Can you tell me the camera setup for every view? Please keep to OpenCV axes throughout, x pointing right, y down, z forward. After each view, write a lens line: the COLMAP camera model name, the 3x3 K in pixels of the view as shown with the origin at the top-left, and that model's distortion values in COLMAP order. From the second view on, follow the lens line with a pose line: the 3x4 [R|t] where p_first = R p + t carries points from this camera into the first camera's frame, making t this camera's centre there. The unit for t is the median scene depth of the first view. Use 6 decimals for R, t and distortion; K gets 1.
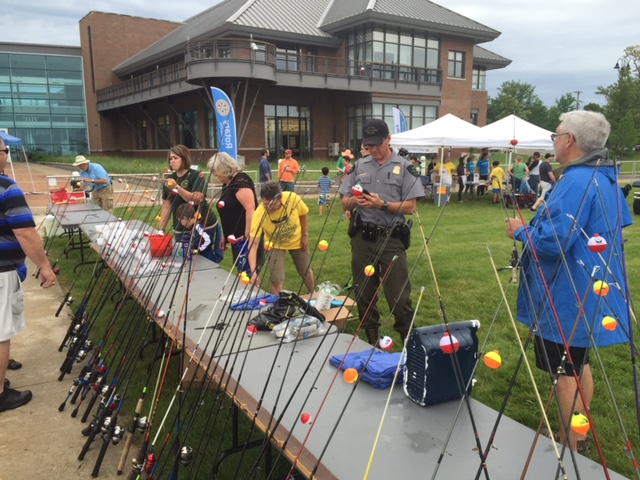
lens RADIAL K [[530.9, 0, 319.7], [0, 530.9, 240.1], [0, 0, 1]] dist [0.061906, -0.003036]
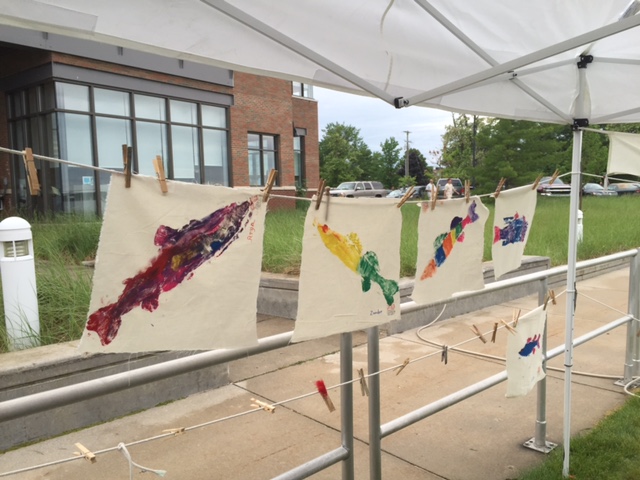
lens RADIAL K [[530.9, 0, 319.8], [0, 530.9, 242.1], [0, 0, 1]] dist [0.061906, -0.003036]
pose [[0.952373, -0.040465, 0.302239, 0.043103], [0.065272, 0.995235, -0.072431, -0.024475], [-0.297868, 0.088709, 0.950476, 0.151155]]
